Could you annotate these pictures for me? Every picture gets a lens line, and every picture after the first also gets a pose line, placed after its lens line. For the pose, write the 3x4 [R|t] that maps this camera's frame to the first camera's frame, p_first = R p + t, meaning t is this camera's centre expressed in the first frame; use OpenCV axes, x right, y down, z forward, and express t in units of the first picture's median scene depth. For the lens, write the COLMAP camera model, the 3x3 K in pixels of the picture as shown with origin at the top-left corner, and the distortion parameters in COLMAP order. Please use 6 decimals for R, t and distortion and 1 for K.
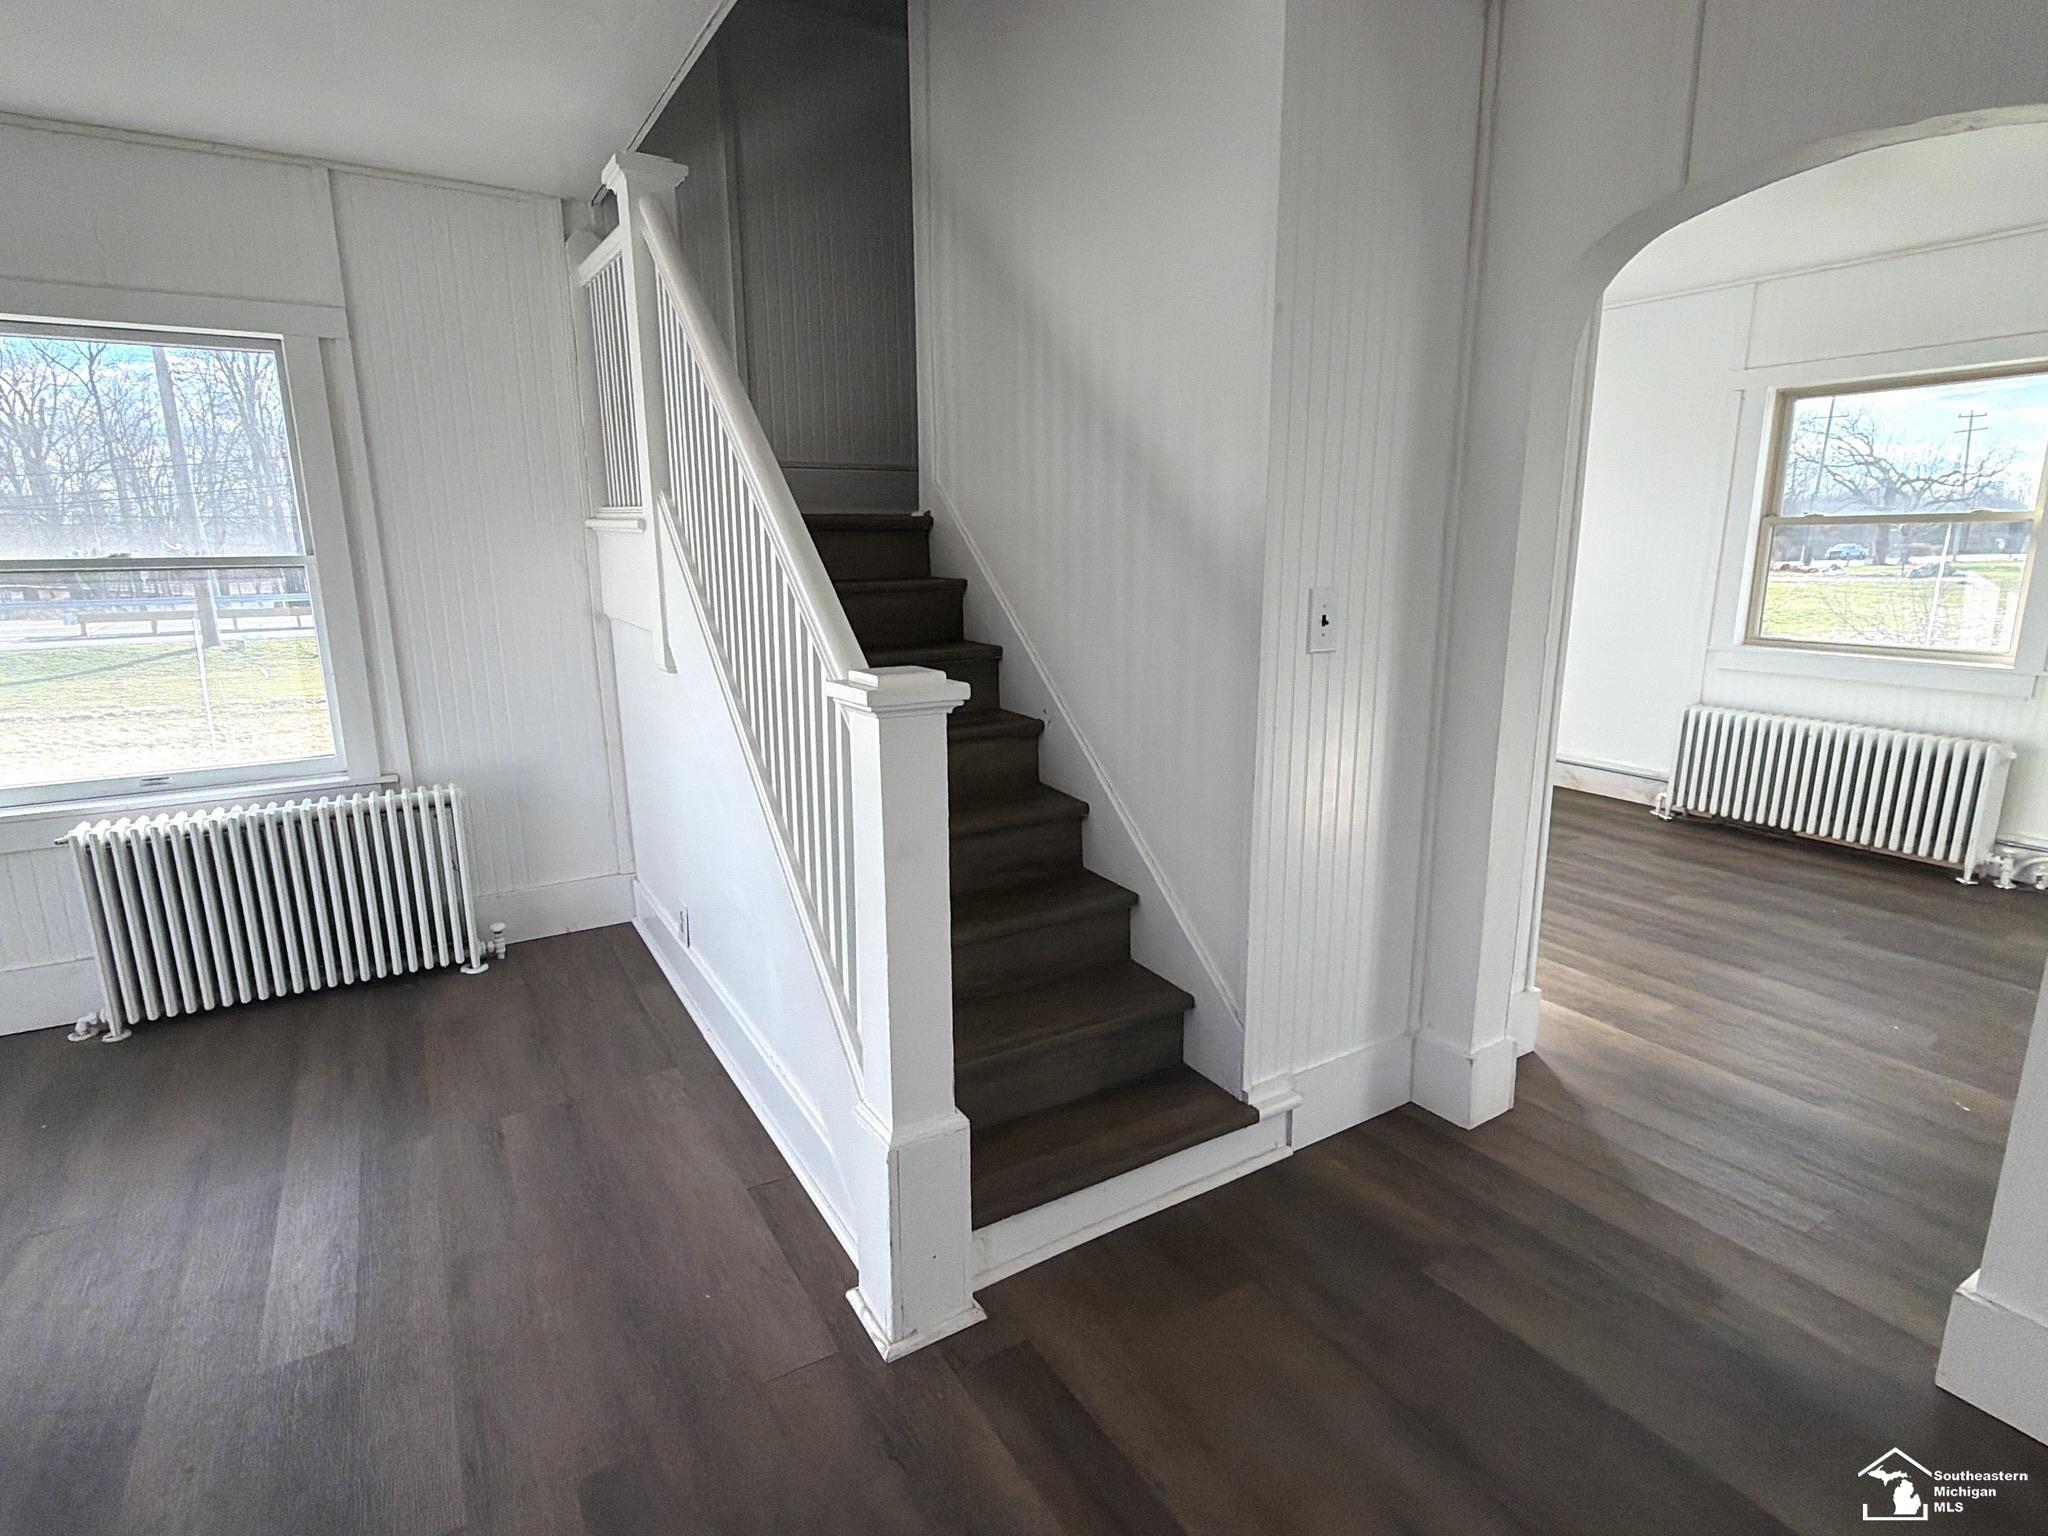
lens RADIAL K [[1051.1, 0, 1016.5], [0, 1051.1, 765.7], [0, 0, 1]] dist [0.004325, -0.000857]
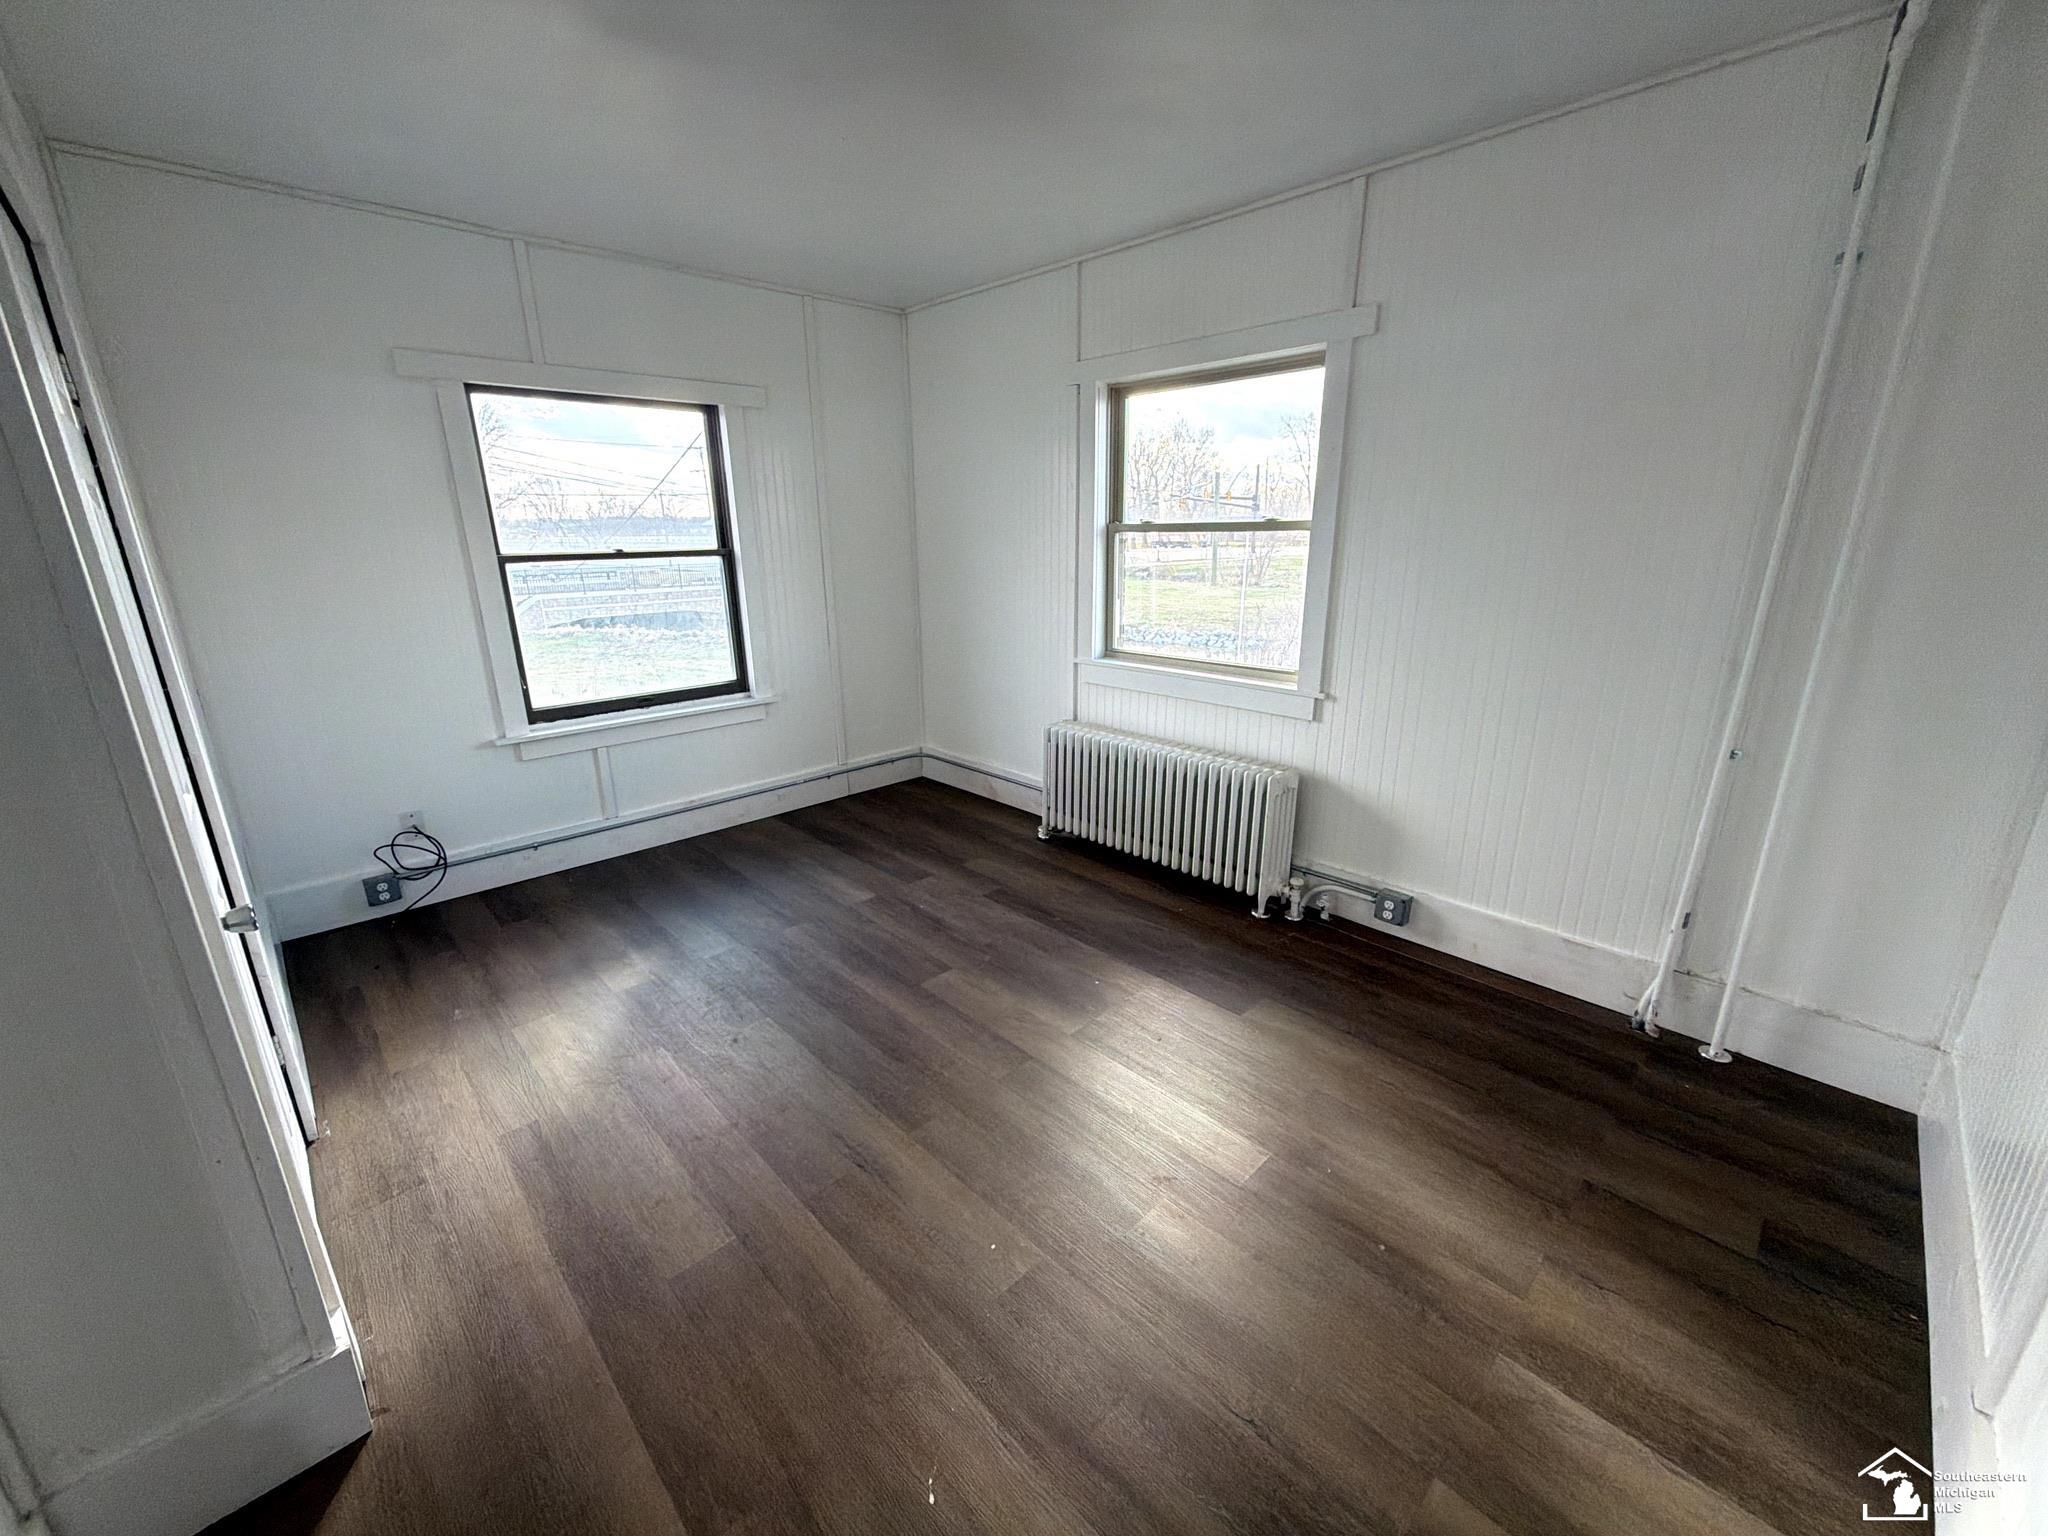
lens RADIAL K [[816.6, 0, 1015.6], [0, 816.6, 768.4], [0, 0, 1]] dist [0.004696, 0.000188]
pose [[0.968828, -0.070945, 0.237358, 0.647931], [0.053681, 0.995473, 0.078431, -0.115050], [-0.241848, -0.063245, 0.968251, 0.430821]]
